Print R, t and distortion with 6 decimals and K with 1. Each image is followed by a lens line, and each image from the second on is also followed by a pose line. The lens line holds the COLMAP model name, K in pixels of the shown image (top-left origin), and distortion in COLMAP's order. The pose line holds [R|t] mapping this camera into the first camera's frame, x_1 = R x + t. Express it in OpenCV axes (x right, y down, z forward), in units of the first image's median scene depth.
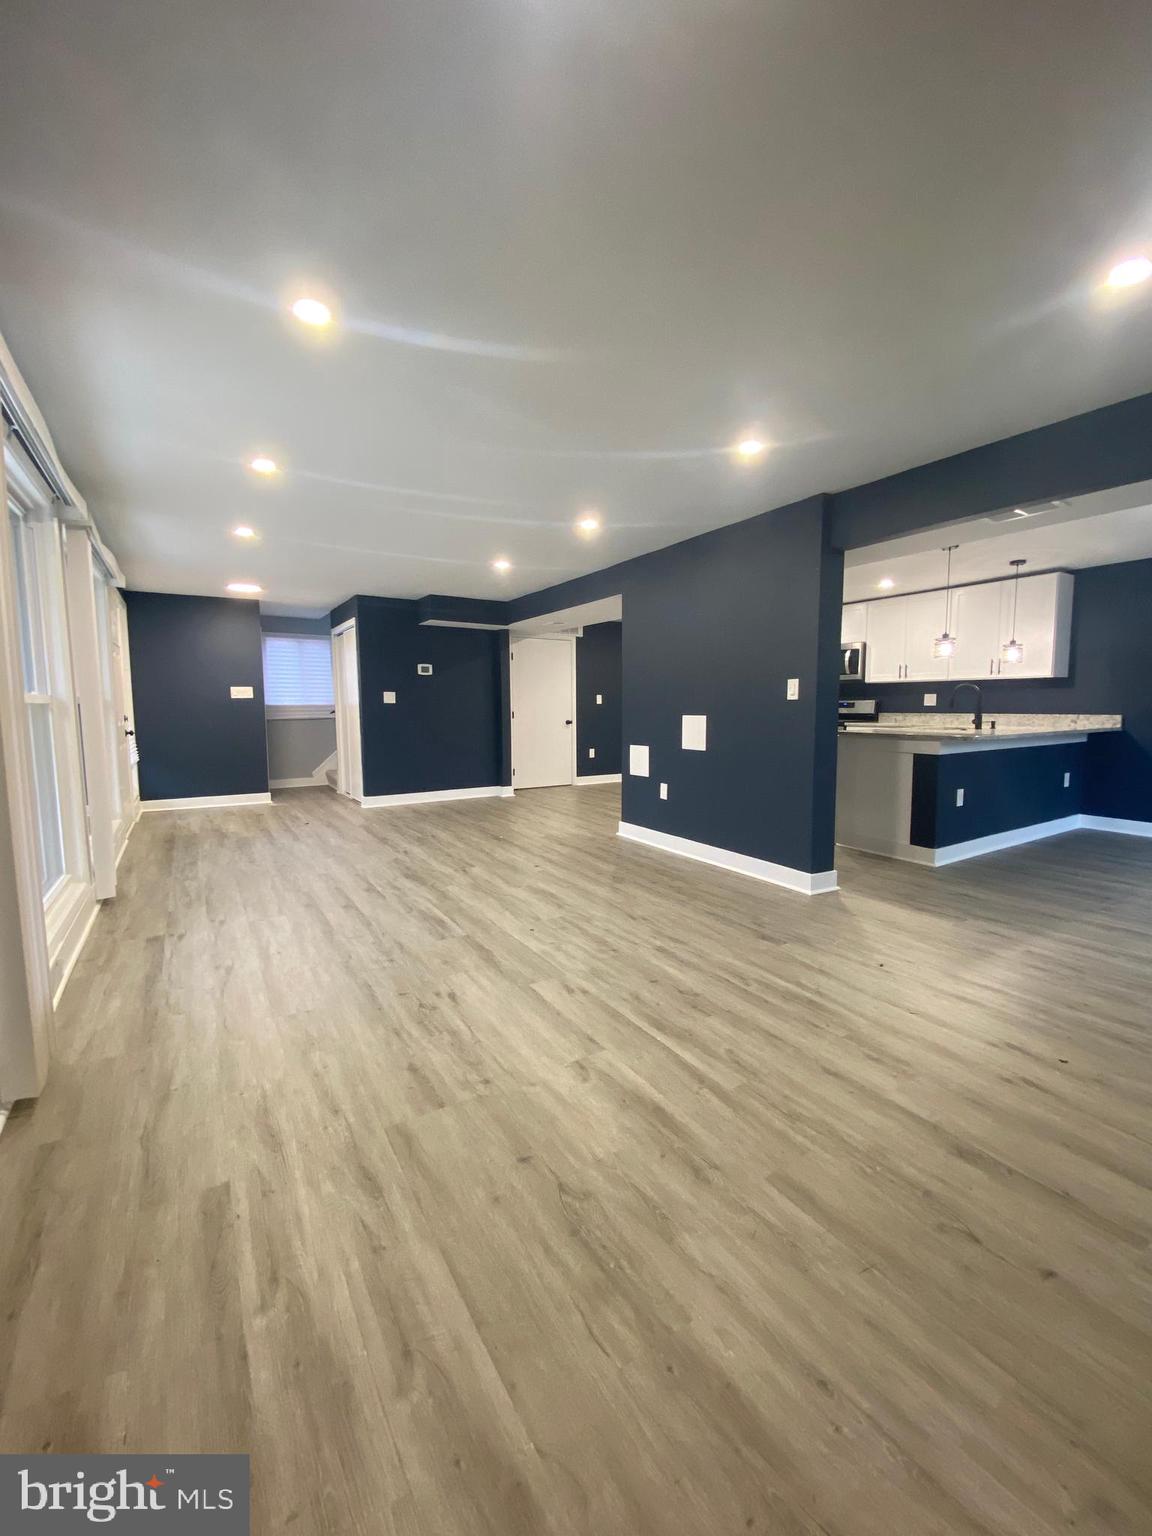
lens RADIAL K [[620.1, 0, 585.2], [0, 620.1, 764.4], [0, 0, 1]] dist [0.006196, -0.013428]
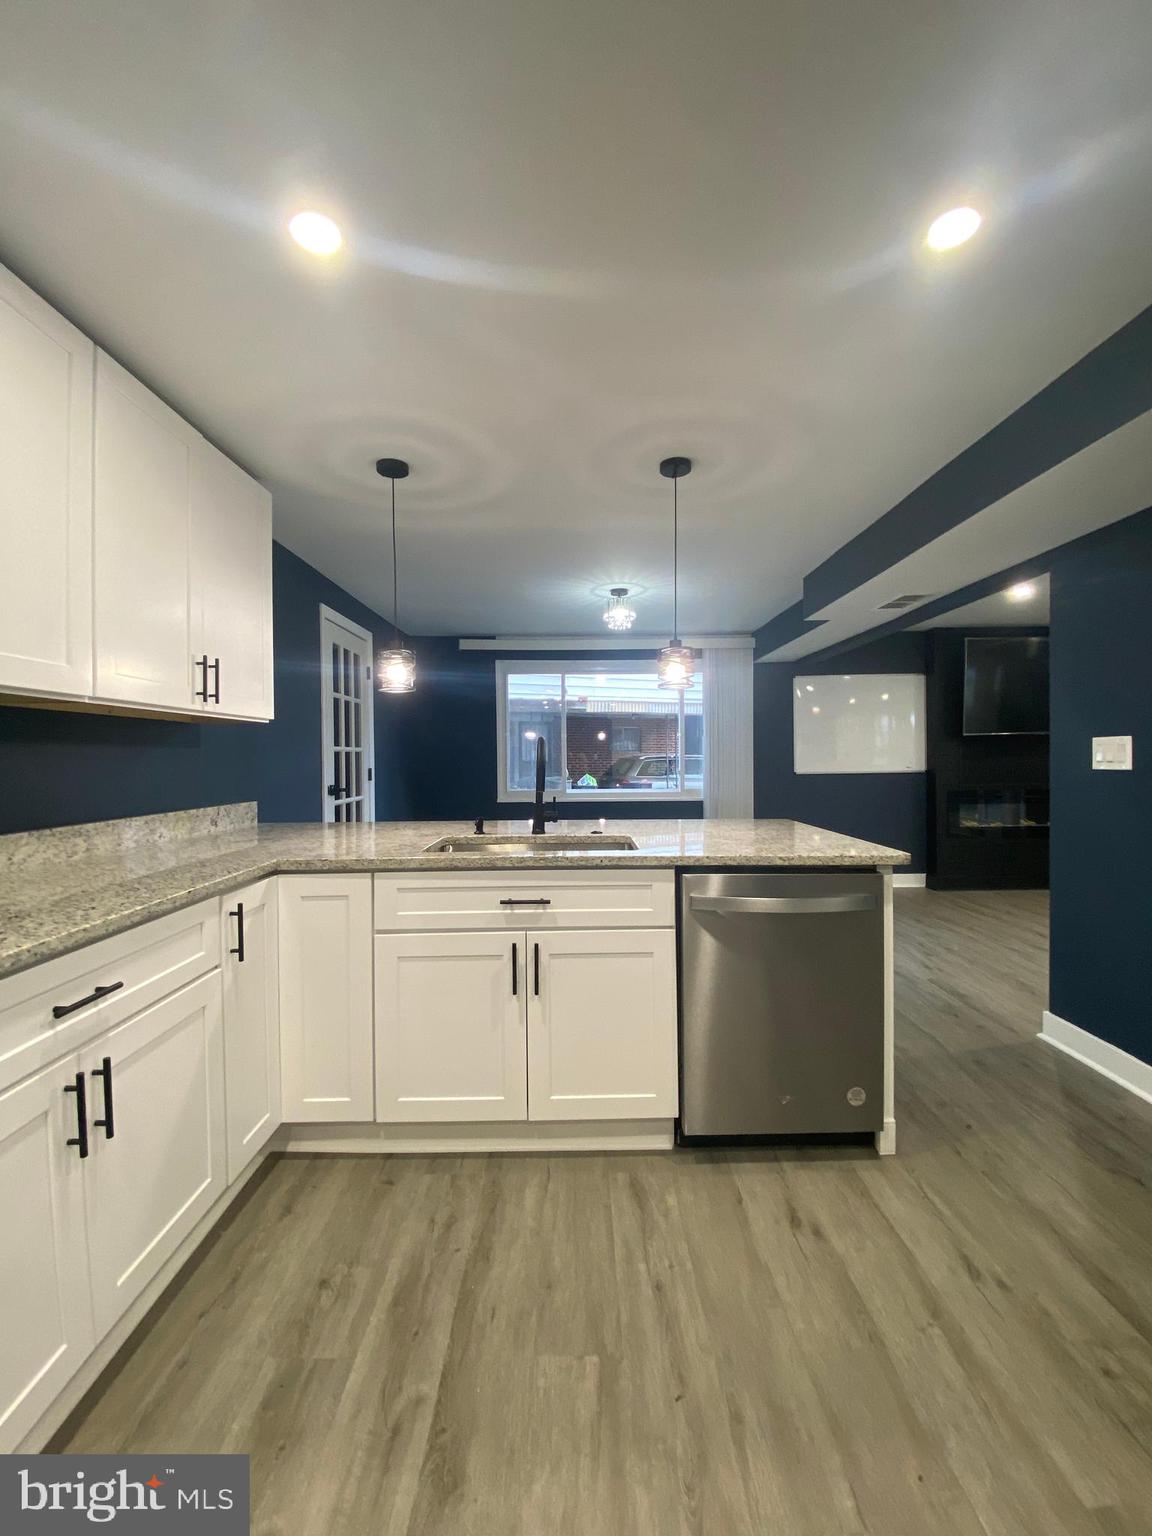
lens RADIAL K [[620.1, 0, 577.6], [0, 620.1, 761.9], [0, 0, 1]] dist [0.006196, -0.013428]
pose [[-0.848313, 0.009041, 0.529418, 0.272701], [0.063175, 0.994440, 0.084247, -0.113213], [-0.525713, 0.104914, -0.844168, 1.042448]]
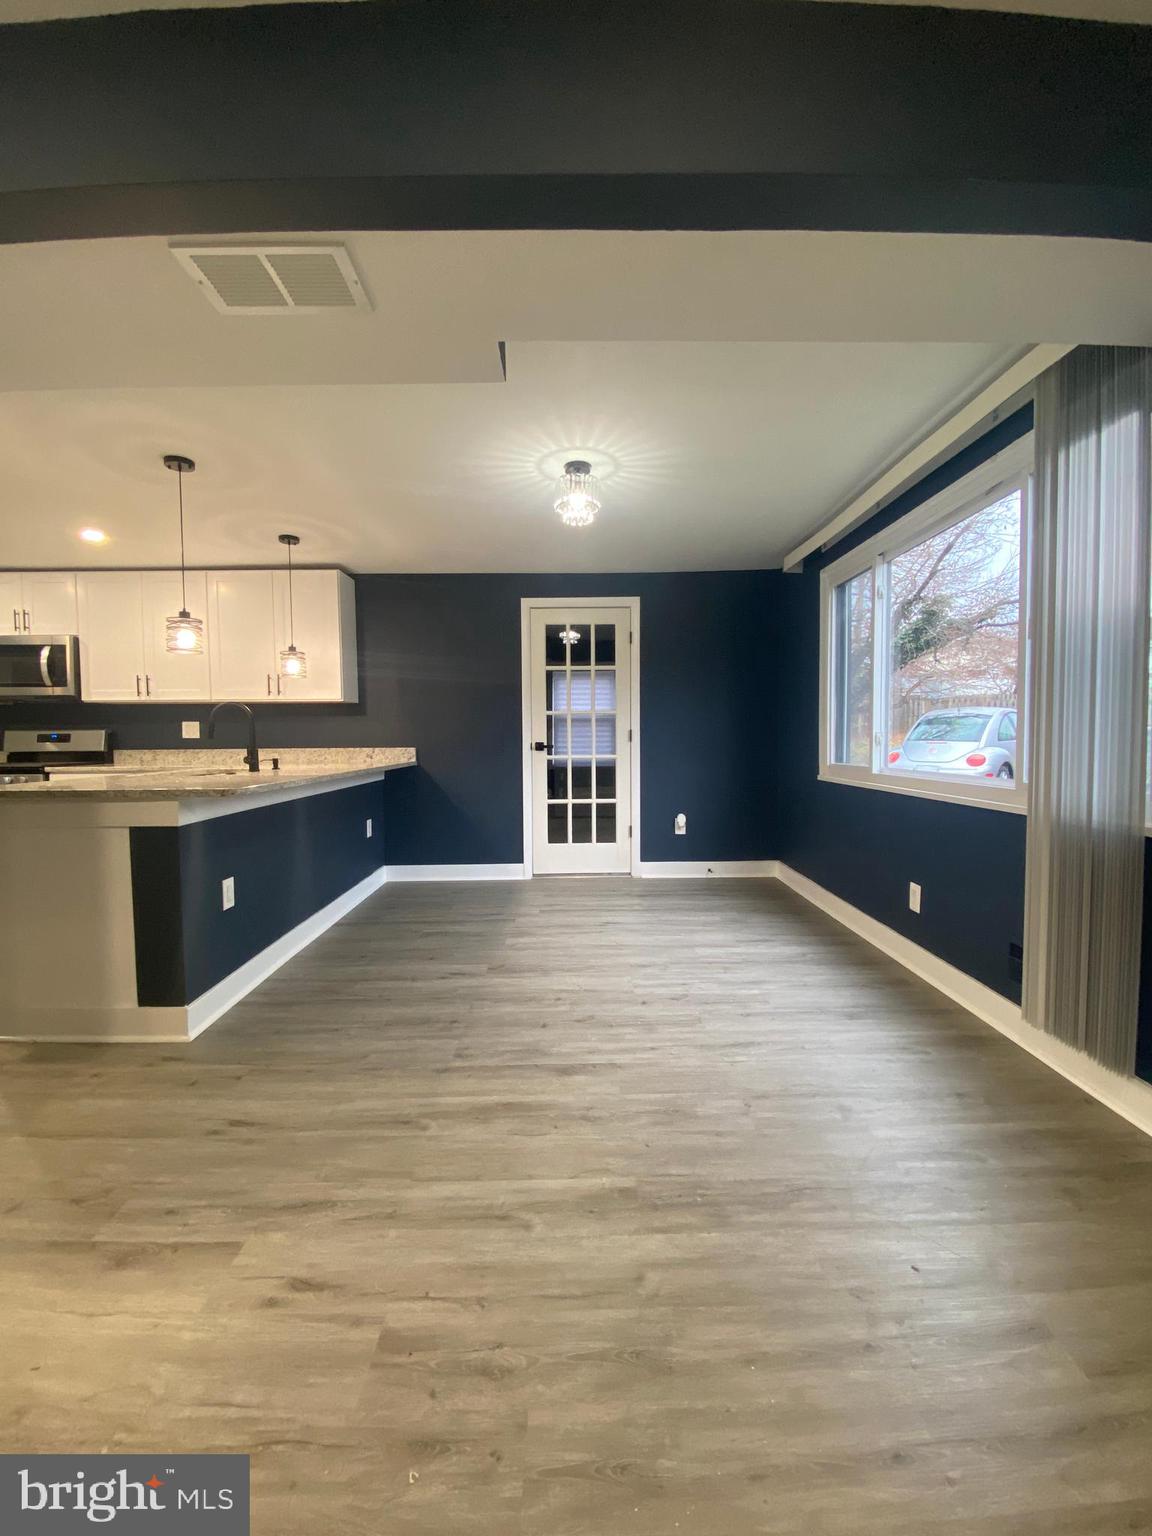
lens RADIAL K [[620.1, 0, 577.2], [0, 620.1, 771.3], [0, 0, 1]] dist [0.006196, -0.013428]
pose [[0.525719, -0.042434, 0.849599, 0.193281], [0.084948, 0.996381, -0.002800, -0.019790], [-0.846406, 0.073644, 0.527421, 0.275635]]
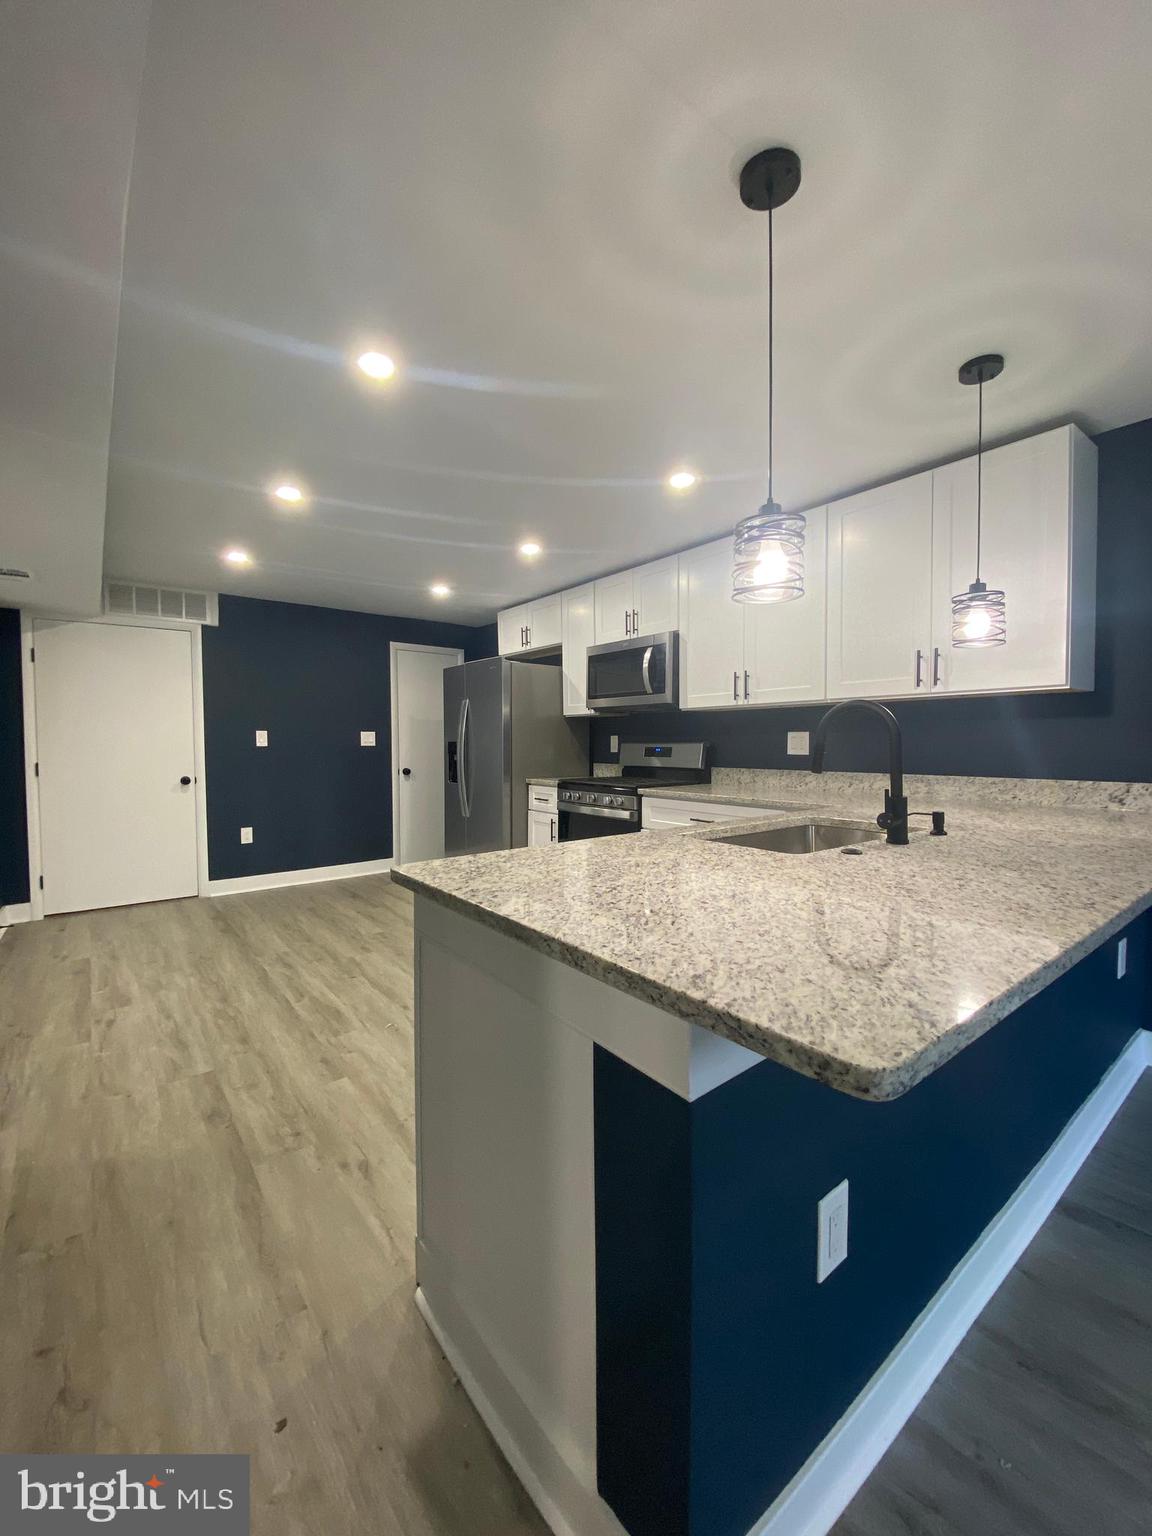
lens RADIAL K [[620.5, 0, 579.2], [0, 620.5, 760.8], [0, 0, 1]] dist [0.000958, -0.008512]
pose [[0.994824, -0.000866, 0.101611, 0.333440], [0.007693, 0.997736, -0.066813, -0.058977], [-0.101323, 0.067249, 0.992578, 0.530116]]
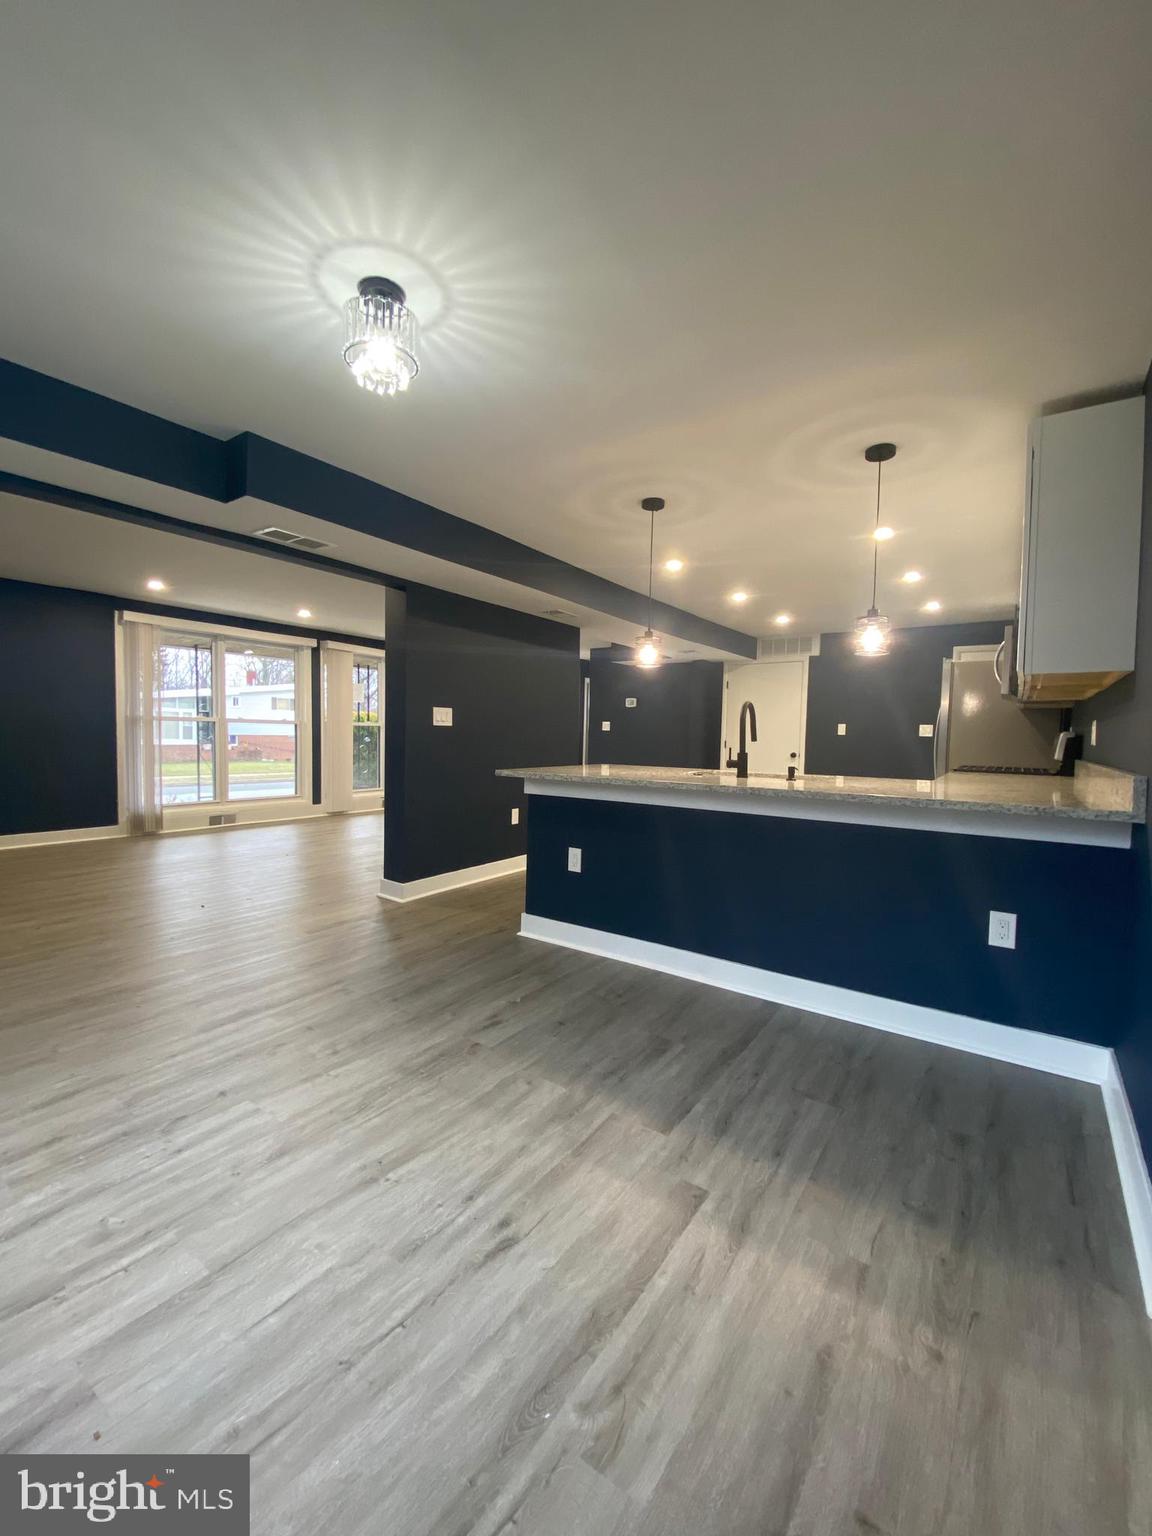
lens RADIAL K [[620.1, 0, 587.5], [0, 620.1, 774.5], [0, 0, 1]] dist [0.006196, -0.013428]
pose [[0.394448, 0.076090, -0.915762, 0.848668], [-0.109978, 0.993312, 0.035162, -0.049813], [0.912313, 0.086844, 0.400178, 0.478718]]
